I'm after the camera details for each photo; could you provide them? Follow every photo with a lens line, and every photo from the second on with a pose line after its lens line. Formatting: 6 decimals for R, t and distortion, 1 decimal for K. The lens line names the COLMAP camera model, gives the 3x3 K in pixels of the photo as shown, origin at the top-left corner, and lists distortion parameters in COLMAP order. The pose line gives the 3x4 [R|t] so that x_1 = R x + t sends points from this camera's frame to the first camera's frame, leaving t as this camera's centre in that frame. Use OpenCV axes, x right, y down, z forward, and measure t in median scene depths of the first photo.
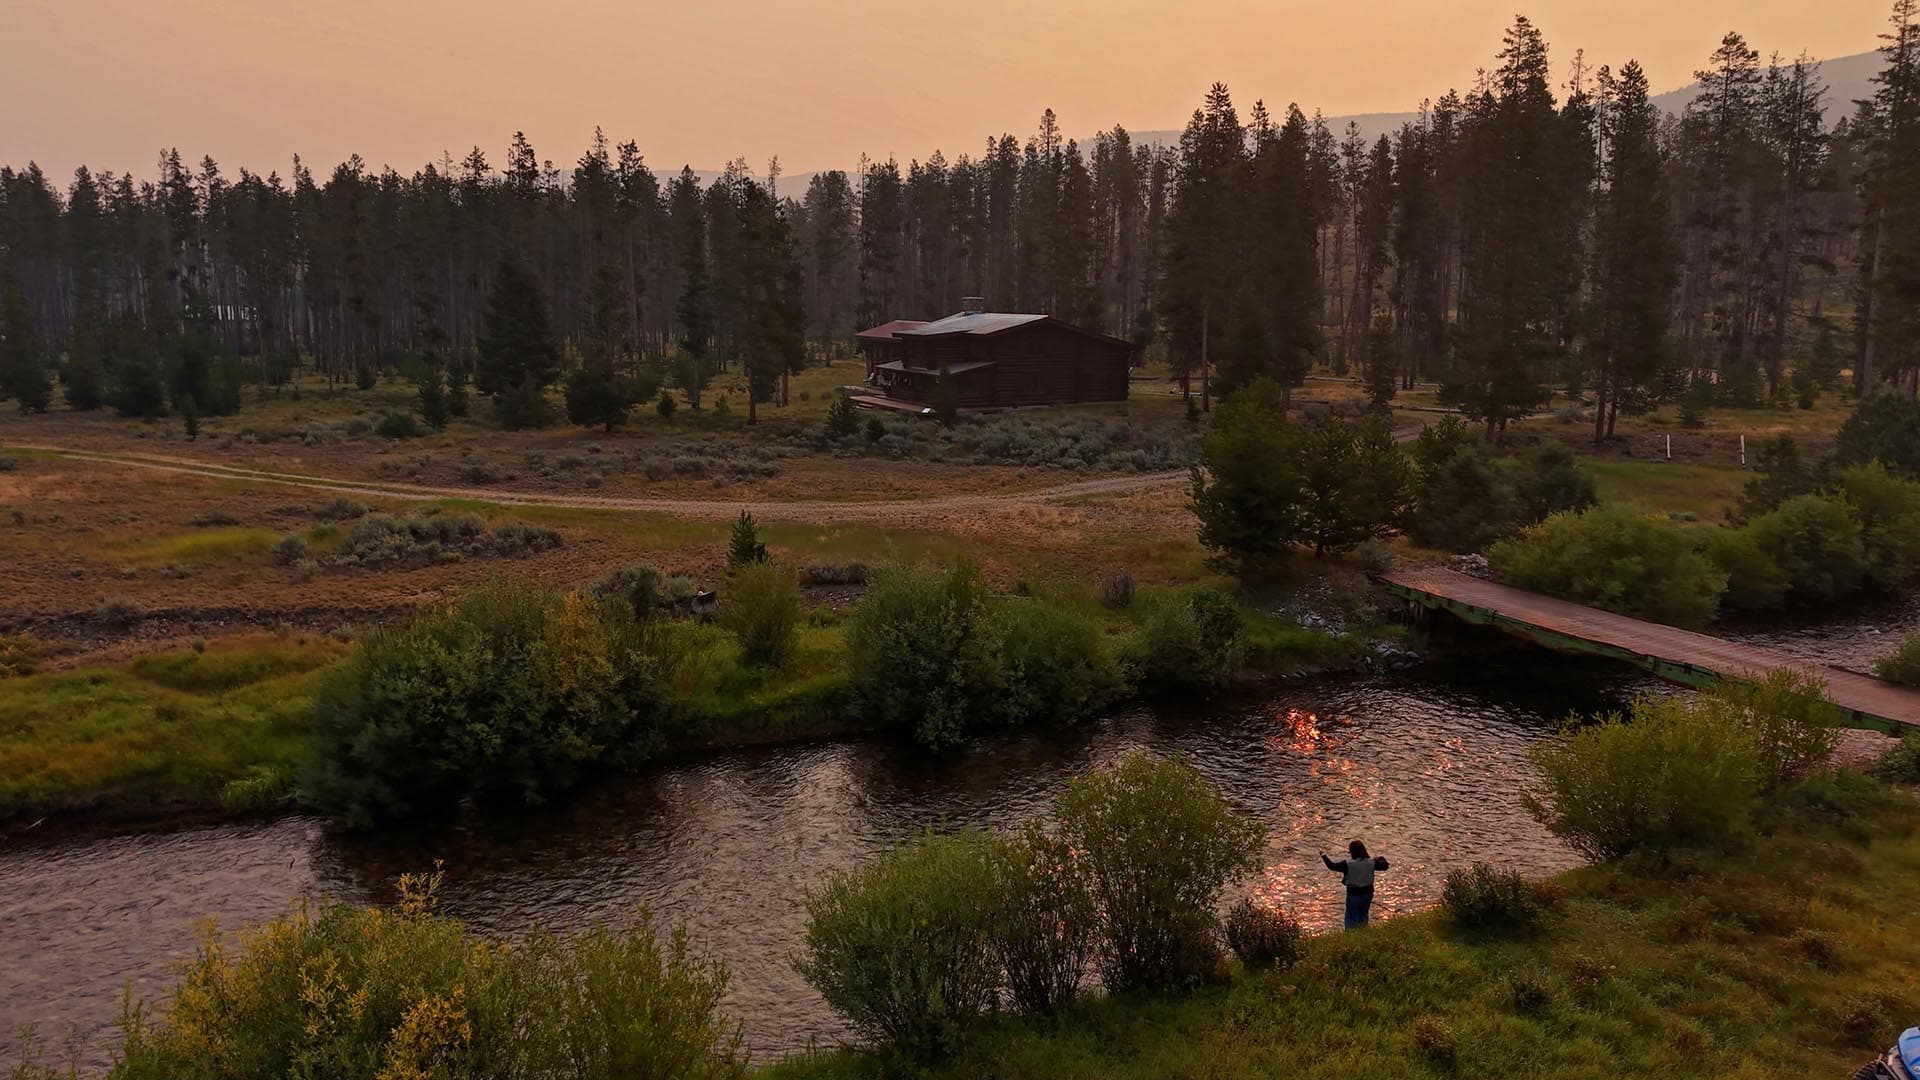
lens RADIAL K [[1366.8, 0, 952.7], [0, 1366.8, 547.5], [0, 0, 1]] dist [0.063496, -0.095142]
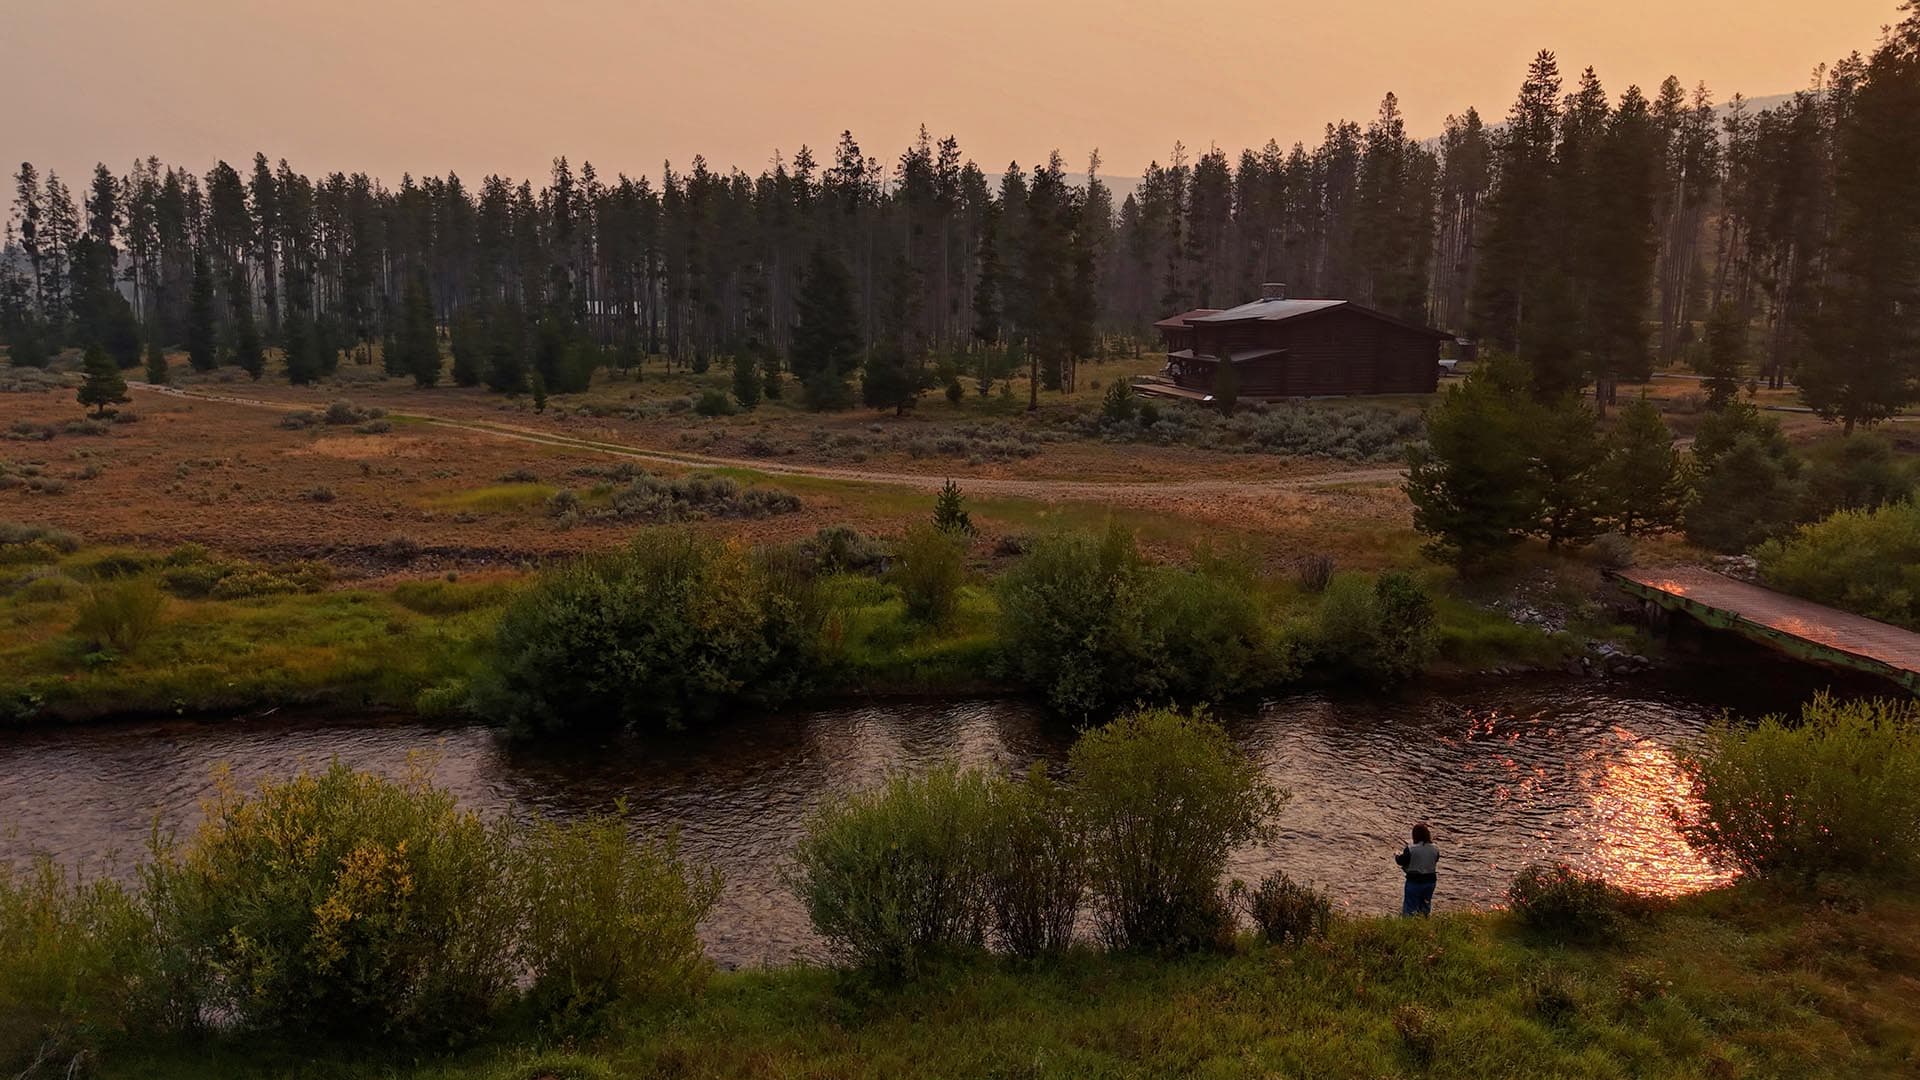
lens RADIAL K [[1366.8, 0, 952.7], [0, 1366.8, 547.5], [0, 0, 1]] dist [0.063496, -0.095142]
pose [[0.967914, 0.046677, -0.246907, 0.103923], [-0.046818, 0.998889, 0.005306, 0.018795], [0.246880, 0.006423, 0.969025, 0.014766]]
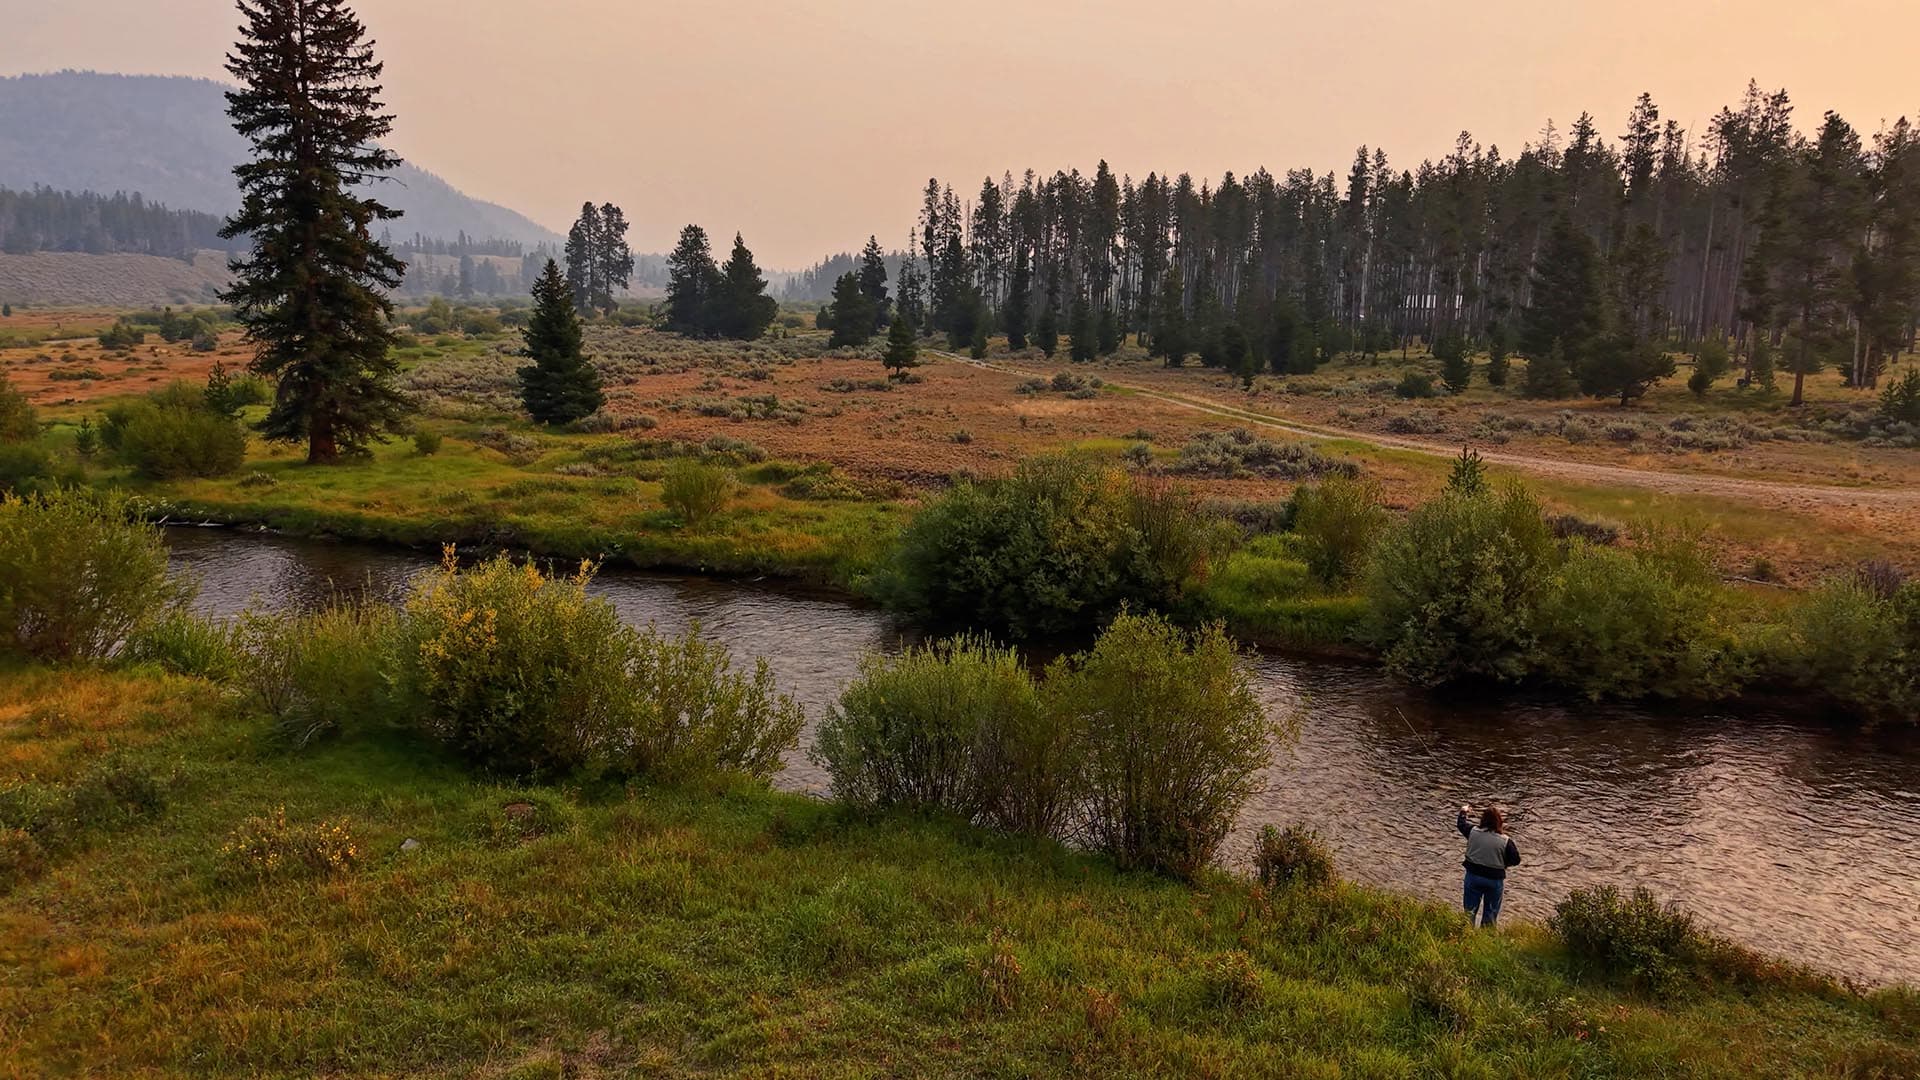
lens RADIAL K [[1381.6, 0, 926.4], [0, 1381.6, 524.9], [0, 0, 1]] dist [0.001095, 0.000475]
pose [[0.642119, 0.127212, -0.755977, 0.327682], [-0.139876, 0.989023, 0.047618, 0.032376], [0.753736, 0.075167, 0.652864, 0.120568]]
